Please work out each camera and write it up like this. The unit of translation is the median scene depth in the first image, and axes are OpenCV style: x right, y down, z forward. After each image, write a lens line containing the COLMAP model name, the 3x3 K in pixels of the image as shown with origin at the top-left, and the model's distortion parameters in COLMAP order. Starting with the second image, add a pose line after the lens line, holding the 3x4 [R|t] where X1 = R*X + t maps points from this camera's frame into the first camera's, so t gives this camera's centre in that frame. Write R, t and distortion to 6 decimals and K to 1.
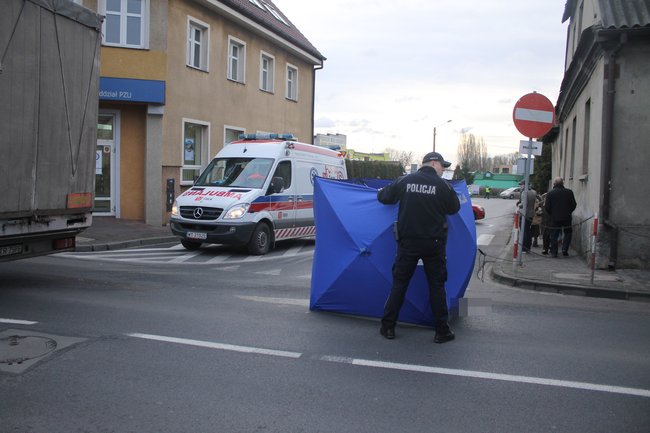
lens RADIAL K [[550.3, 0, 317.9], [0, 550.3, 213.3], [0, 0, 1]] dist [-0.165679, 0.156569]
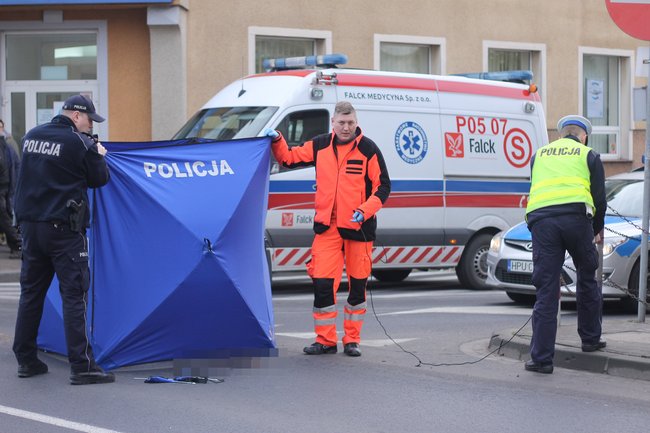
lens RADIAL K [[1526.8, 0, 325.0], [0, 1526.8, 216.5], [0, 0, 1]] dist [-0.096478, -0.007554]
pose [[0.883496, -0.004365, -0.468419, 0.673497], [-0.009051, 0.999611, -0.026386, 0.040143], [0.468352, 0.027552, 0.883113, -0.230724]]
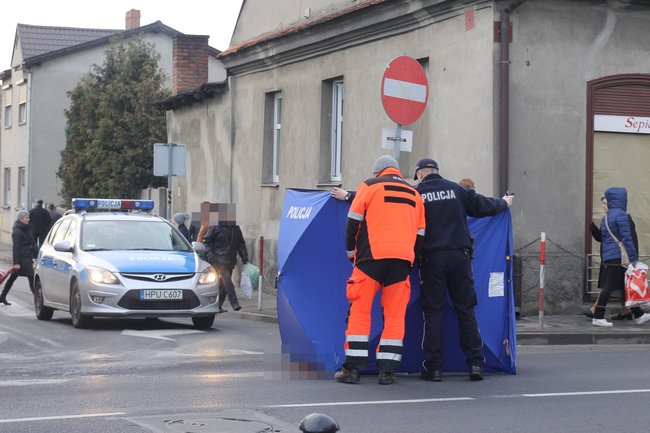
lens RADIAL K [[1526.8, 0, 325.0], [0, 1526.8, 216.5], [0, 0, 1]] dist [-0.096478, -0.007554]
pose [[0.762940, -0.014086, 0.646316, -0.771592], [0.040539, 0.998837, -0.026085, 0.013105], [-0.645197, 0.046103, 0.762624, -0.303825]]
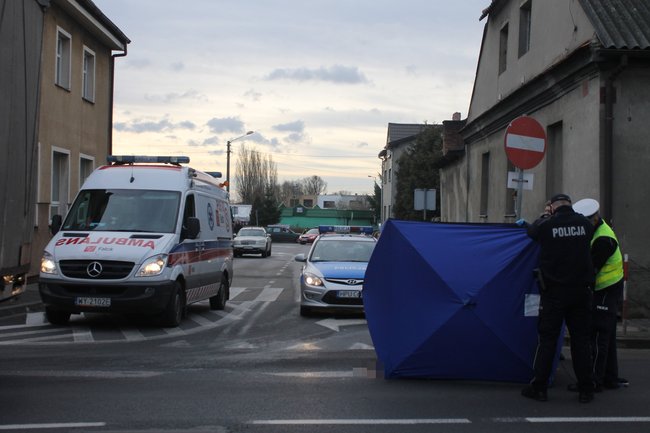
lens RADIAL K [[825.3, 0, 325.0], [0, 825.3, 216.5], [0, 0, 1]] dist [-0.035559, 0.011083]
pose [[0.931934, -0.004173, 0.362605, -0.324524], [0.026735, 0.998003, -0.057224, 0.000021], [-0.361642, 0.063023, 0.930184, -0.080328]]
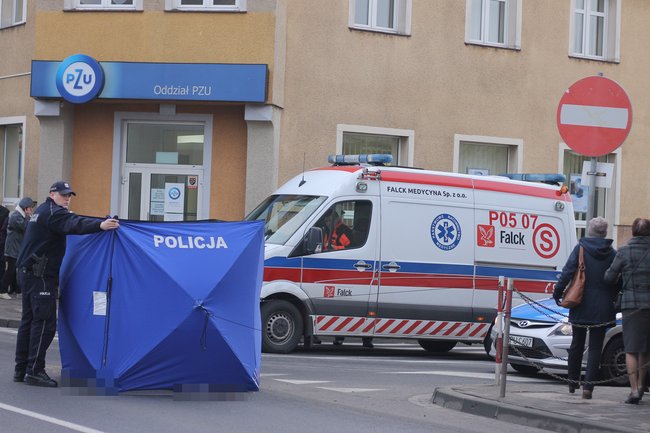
lens RADIAL K [[1526.8, 0, 325.0], [0, 1526.8, 216.5], [0, 0, 1]] dist [-0.096478, -0.007554]
pose [[0.818304, 0.008933, -0.574716, 0.960399], [-0.063688, 0.995131, -0.075215, 0.050795], [0.571246, 0.098152, 0.814889, -0.387053]]
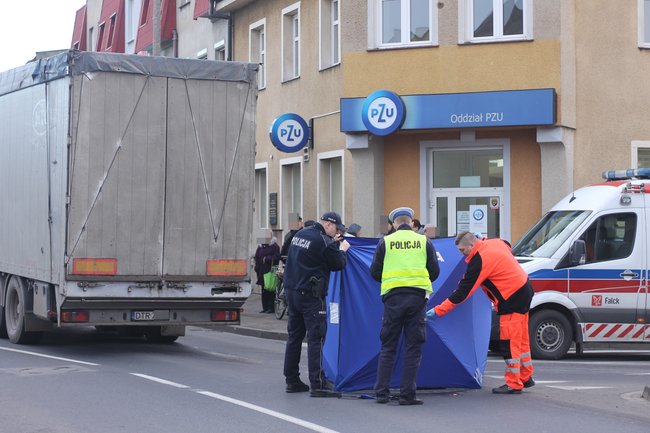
lens RADIAL K [[1526.8, 0, 325.0], [0, 1526.8, 216.5], [0, 0, 1]] dist [-0.096478, -0.007554]
pose [[0.635009, -0.034504, -0.771734, 1.187226], [-0.039832, 0.996211, -0.077315, 0.059526], [0.771477, 0.079836, 0.631228, -0.378874]]
